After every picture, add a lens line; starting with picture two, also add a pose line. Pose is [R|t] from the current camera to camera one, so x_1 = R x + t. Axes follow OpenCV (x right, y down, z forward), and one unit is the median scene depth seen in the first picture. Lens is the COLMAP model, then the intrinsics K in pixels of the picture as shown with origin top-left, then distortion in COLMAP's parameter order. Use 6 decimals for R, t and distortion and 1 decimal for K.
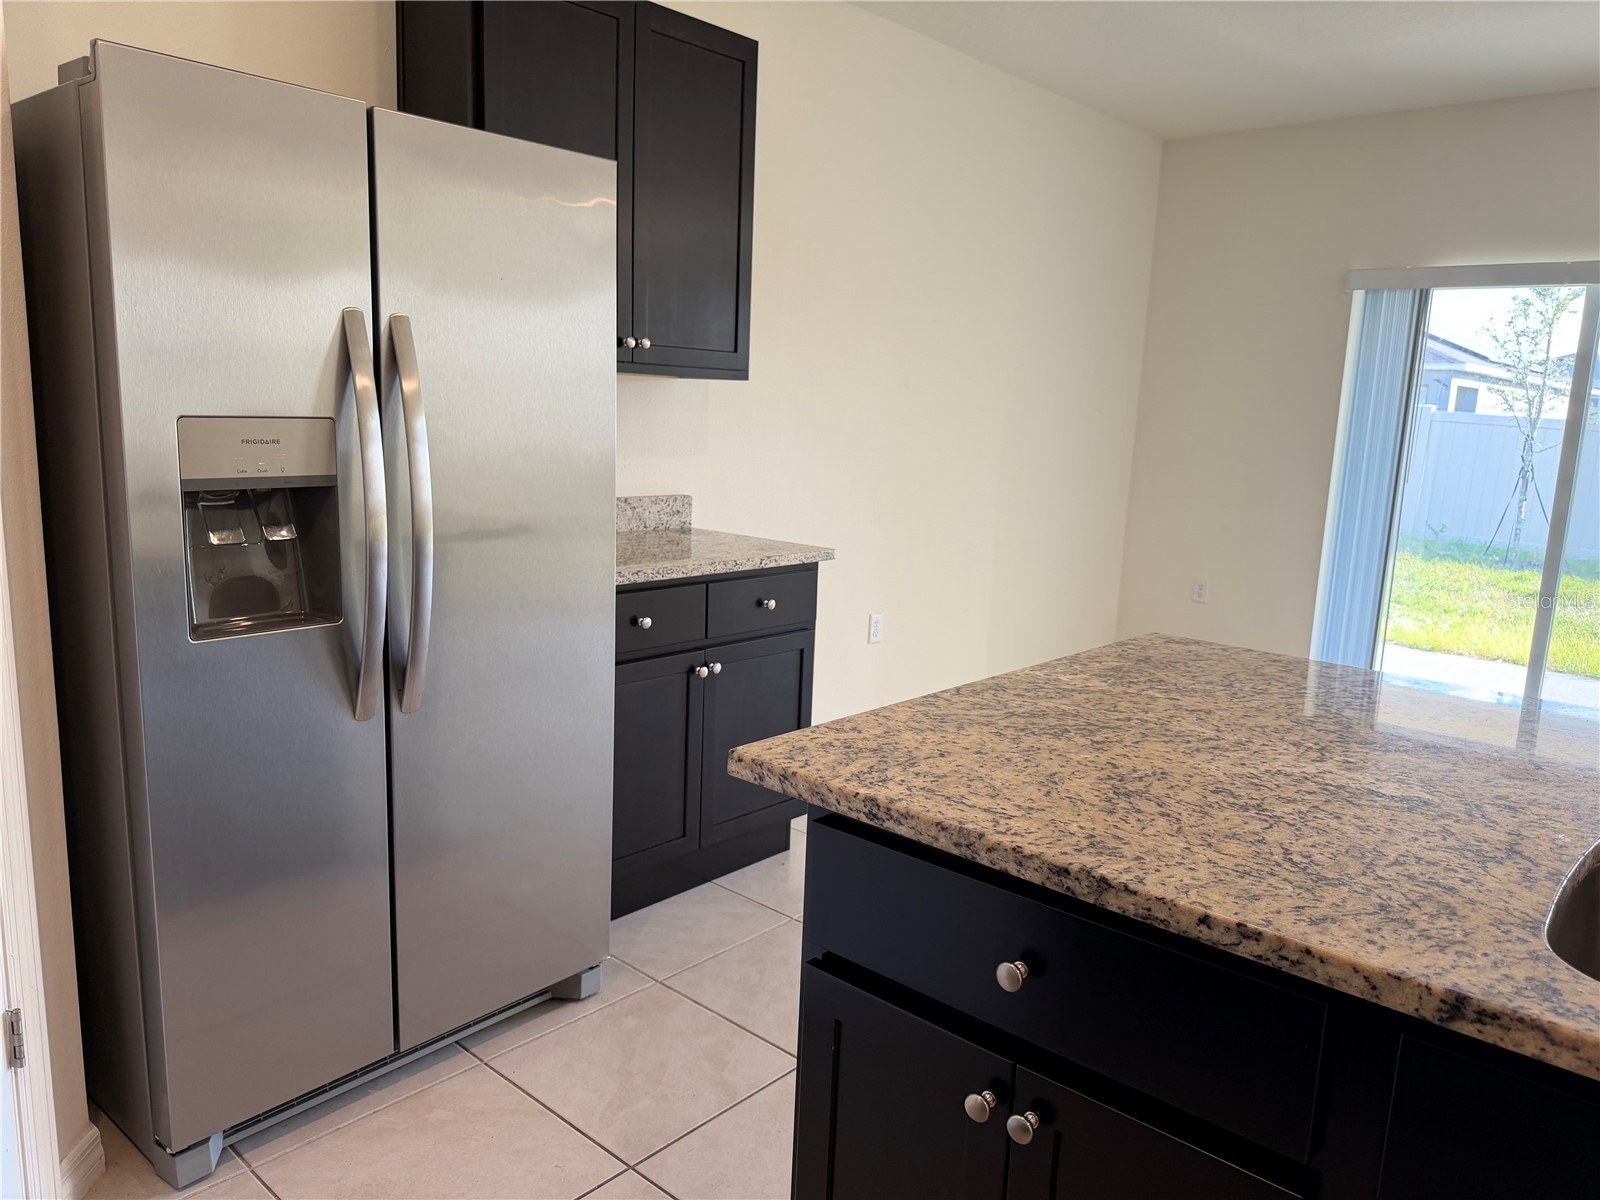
lens RADIAL K [[1134.1, 0, 821.7], [0, 1134.1, 619.1], [0, 0, 1]] dist [0.075073, -0.106483]
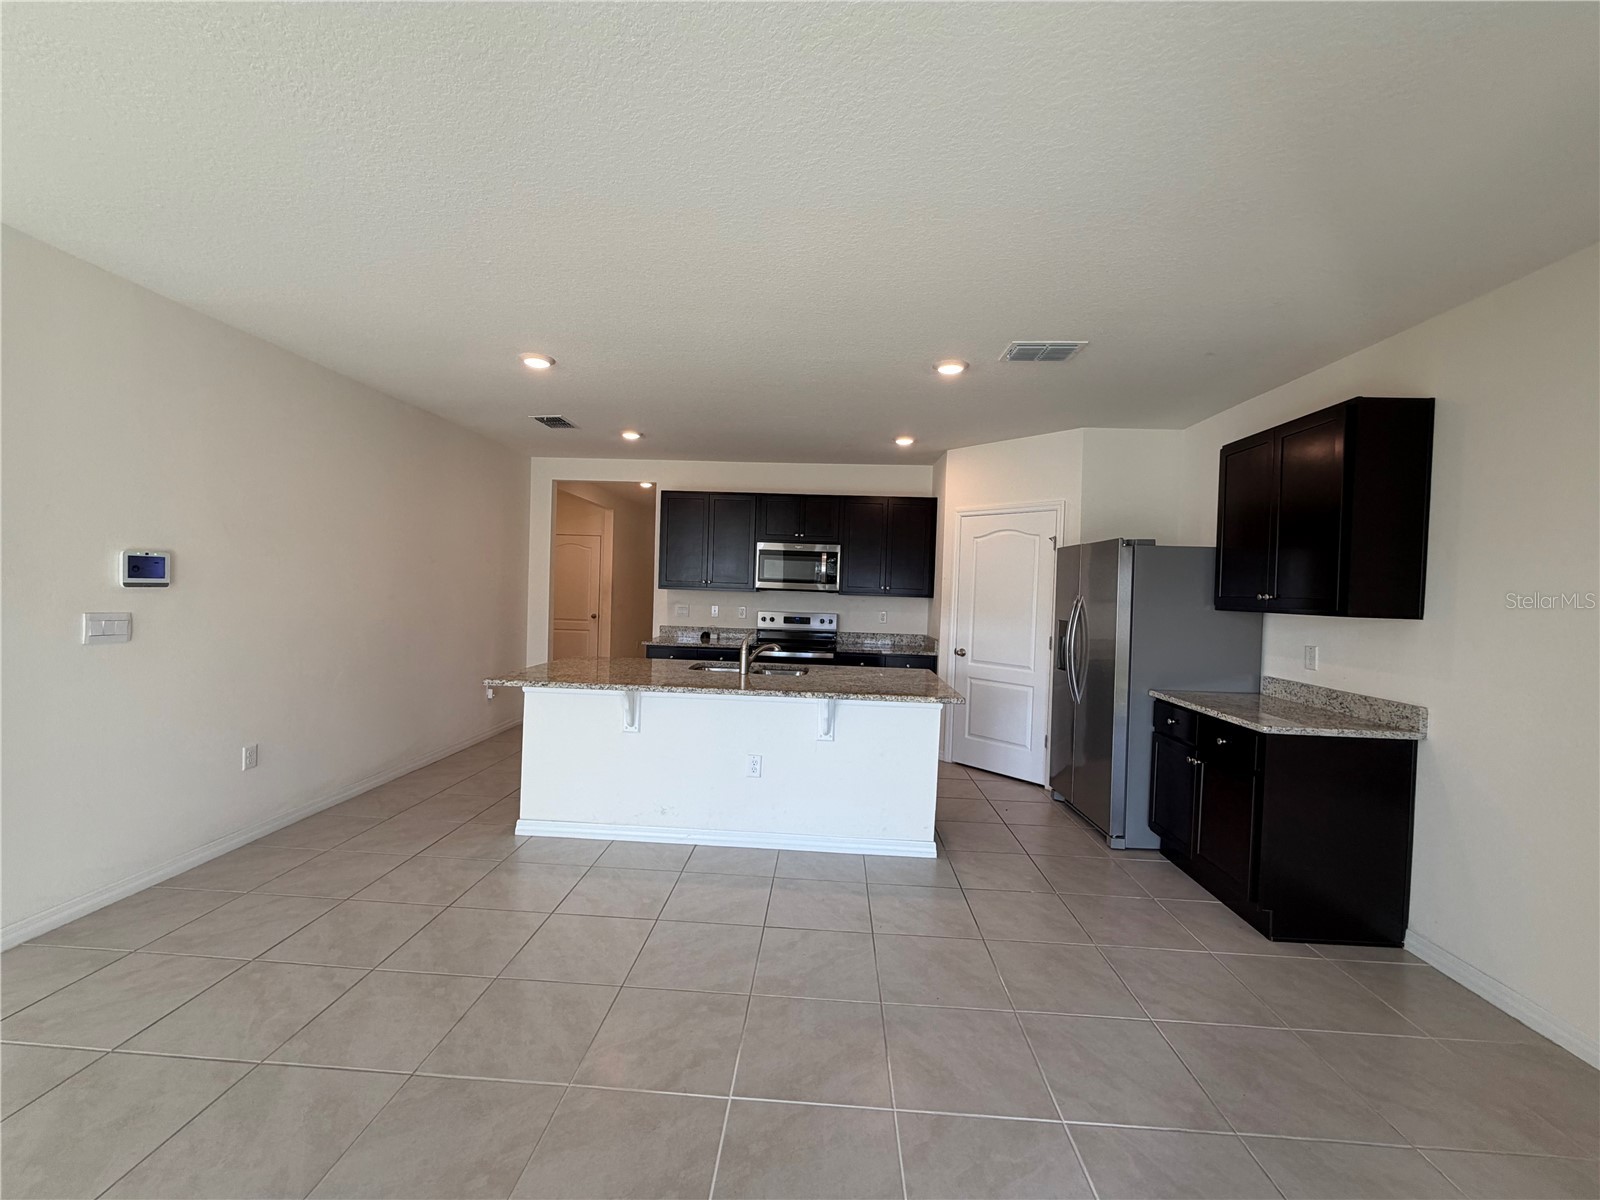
lens RADIAL K [[642.8, 0, 794.5], [0, 642.8, 600.2], [0, 0, 1]] dist [-0.000934, 0.000558]
pose [[-0.786264, -0.054764, -0.615460, 2.191666], [-0.179025, 0.973531, 0.142083, -0.496027], [0.591388, 0.221897, -0.775256, 2.710787]]
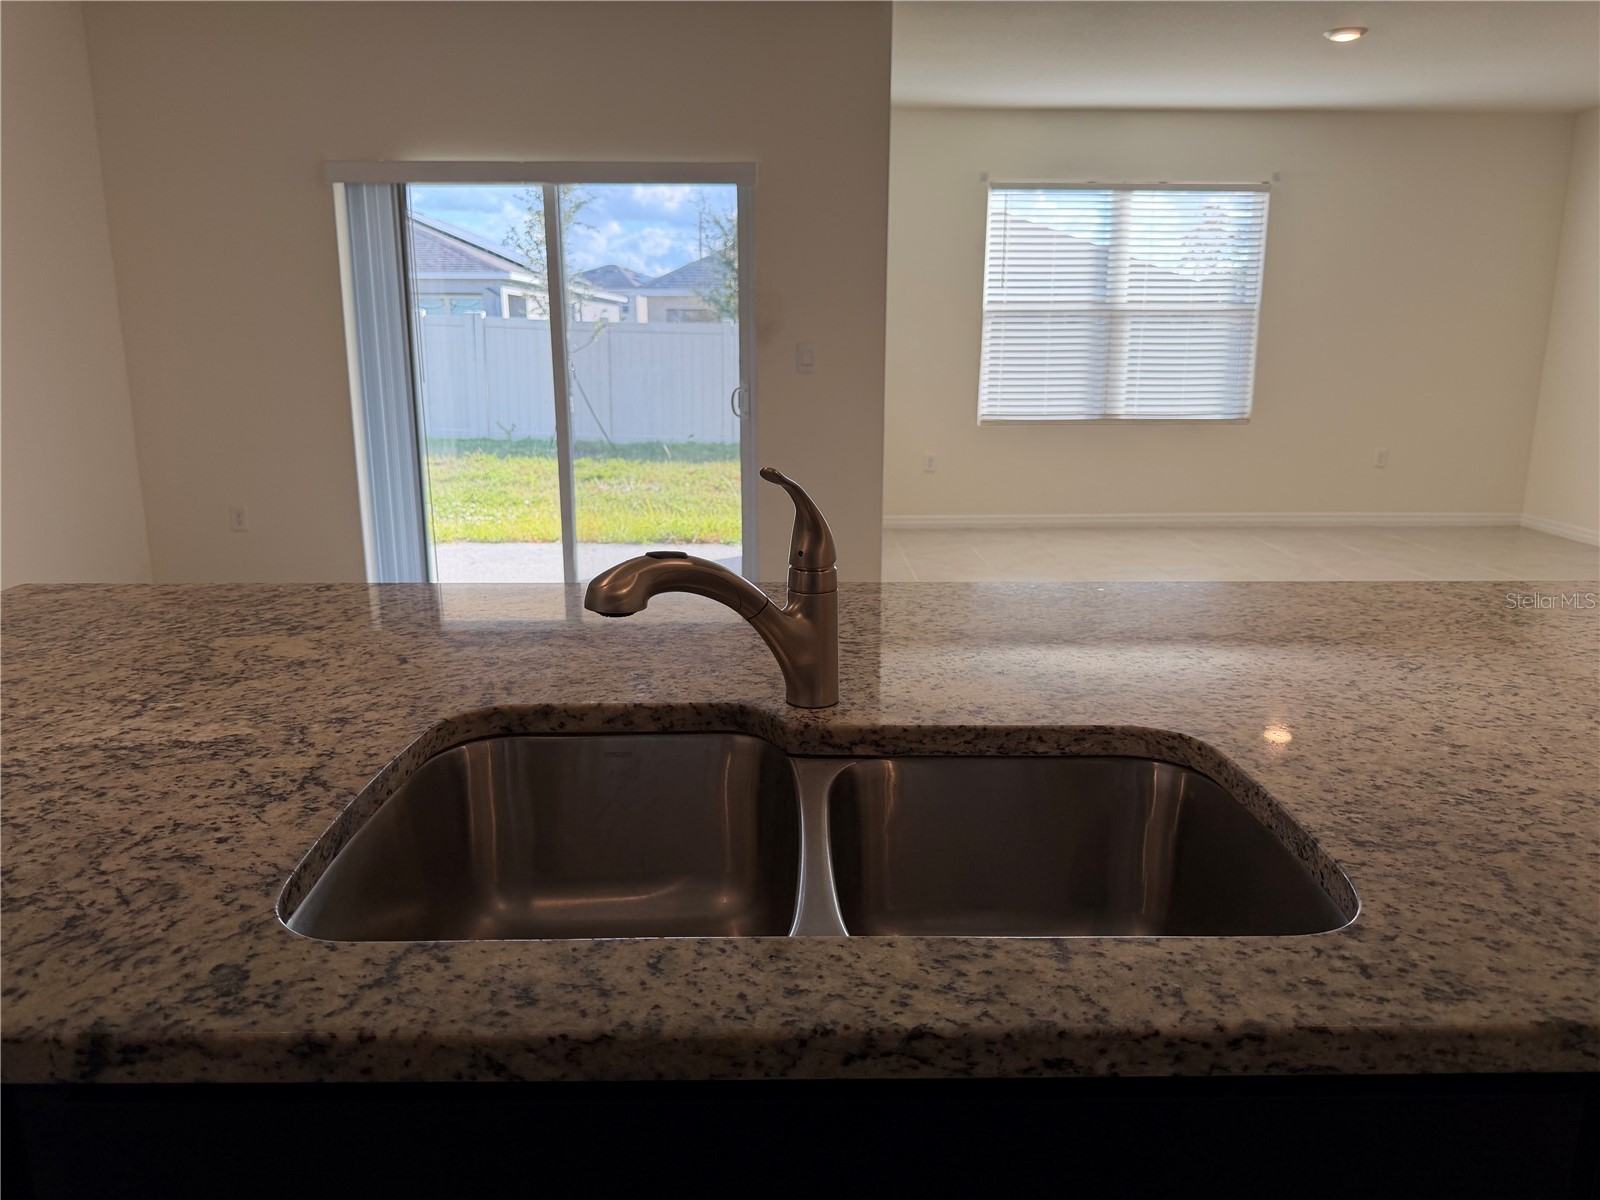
lens RADIAL K [[1134.1, 0, 797.7], [0, 1134.1, 603.4], [0, 0, 1]] dist [0.075073, -0.106483]
pose [[0.747620, -0.192443, 0.635634, 0.273732], [0.155296, 0.981220, 0.114415, 0.025748], [-0.645715, 0.013172, 0.763465, 0.089547]]
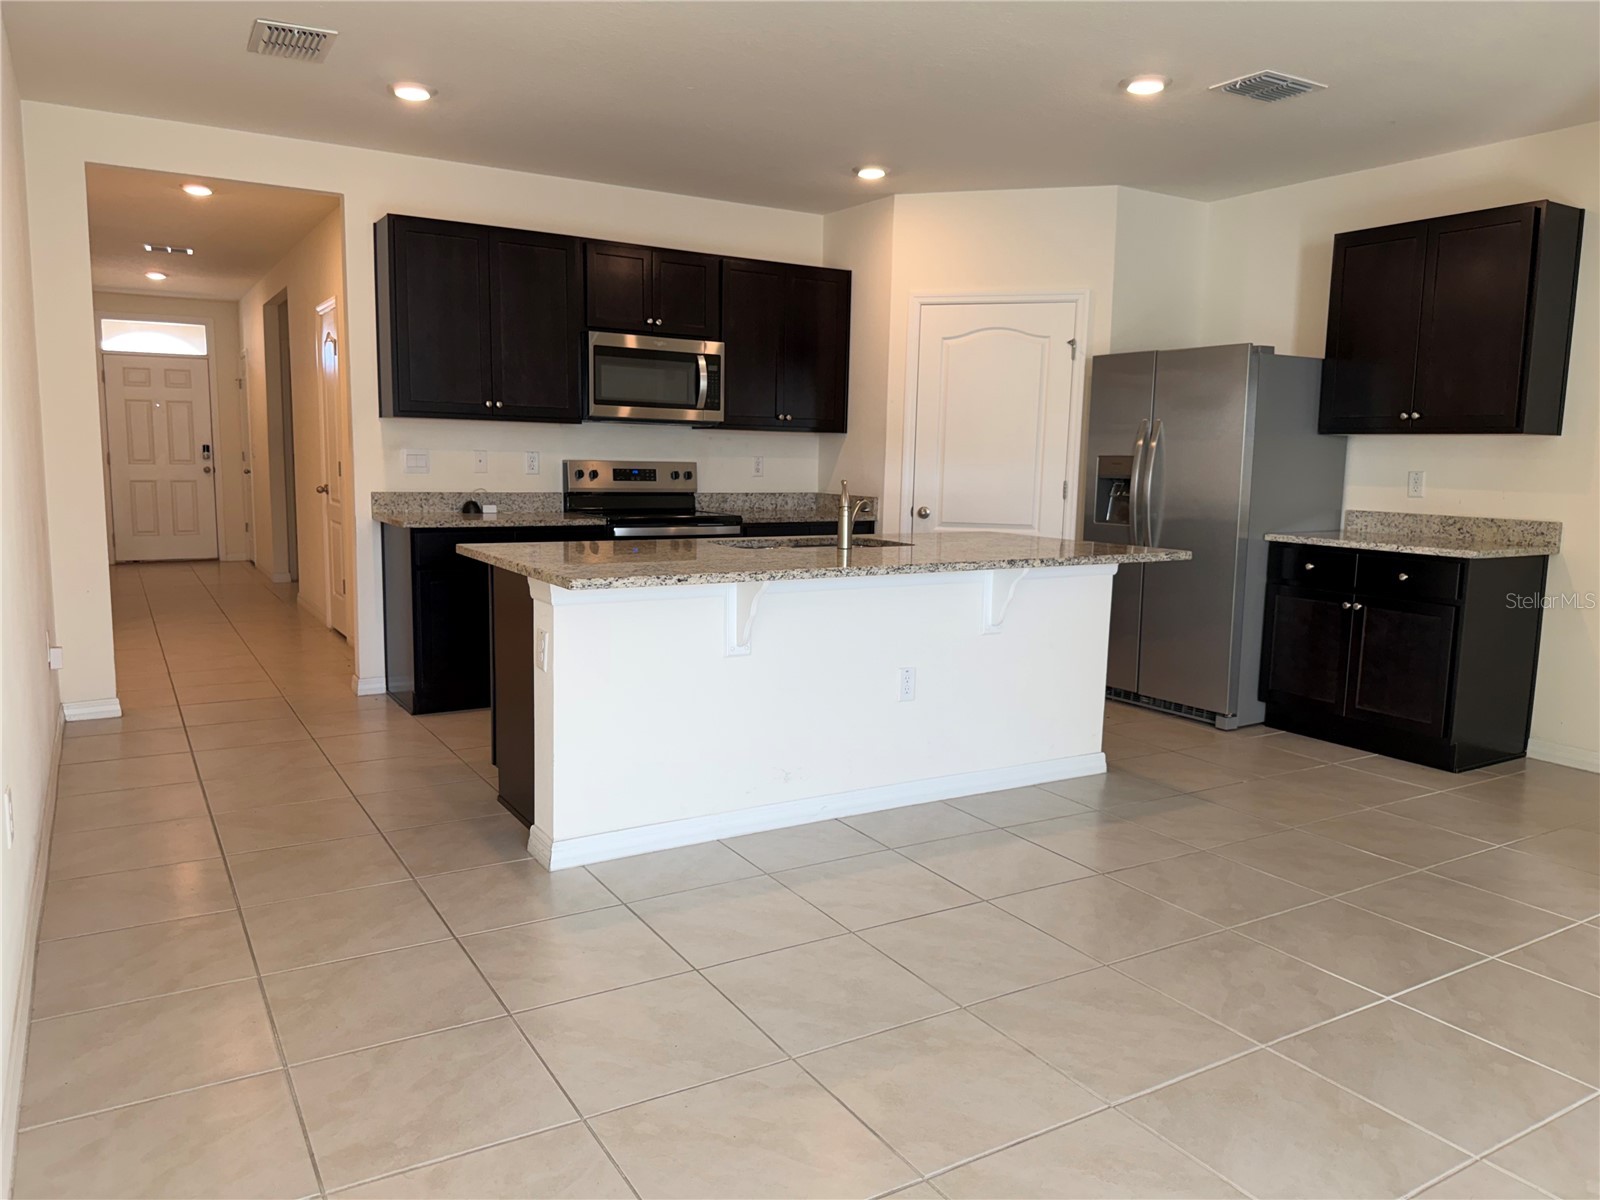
lens RADIAL K [[1134.1, 0, 800.0], [0, 1134.1, 606.7], [0, 0, 1]] dist [0.075073, -0.106483]
pose [[-0.303358, 0.081384, -0.949395, 3.466640], [-0.210066, 0.966121, 0.149939, -0.072355], [0.929433, 0.244921, -0.275984, 1.387774]]
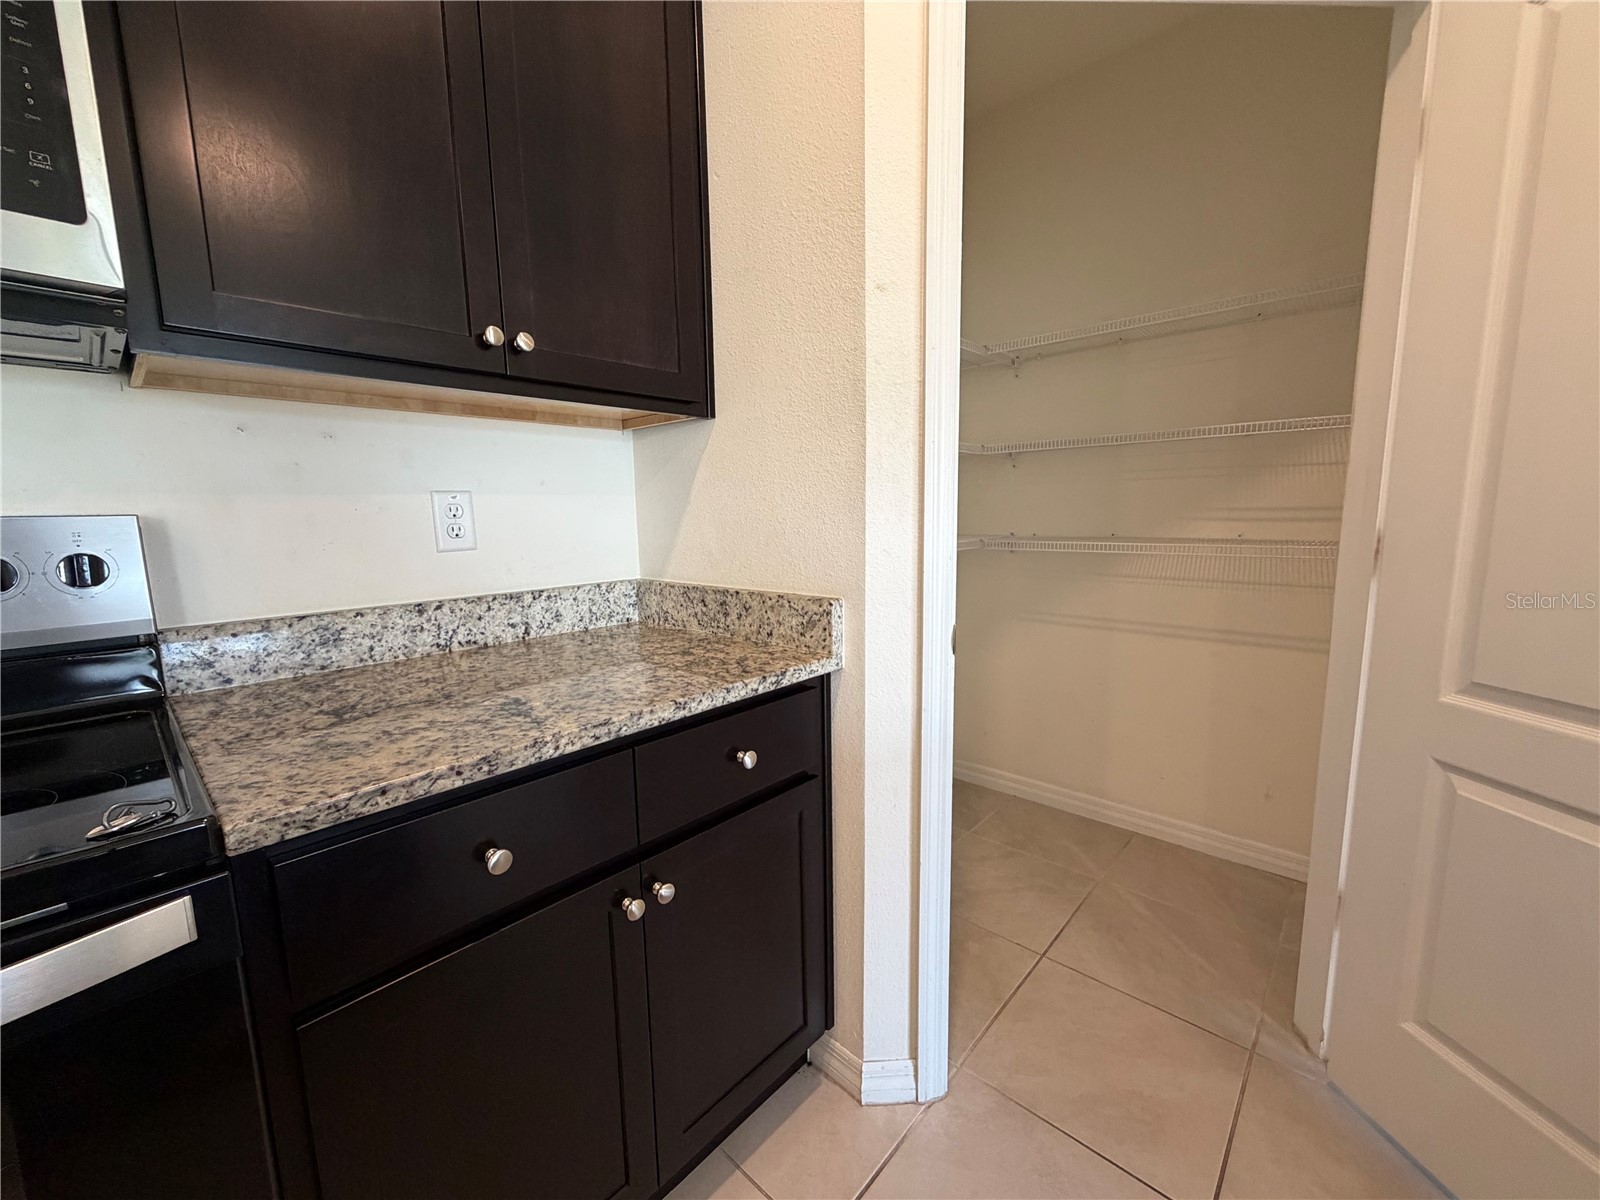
lens RADIAL K [[642.8, 0, 801.6], [0, 642.8, 602.2], [0, 0, 1]] dist [-0.000934, 0.000558]
pose [[-0.020217, 0.099203, -0.994862, 0.030714], [-0.171884, 0.979905, 0.101204, 0.041739], [0.984910, 0.173047, -0.002760, 0.323559]]
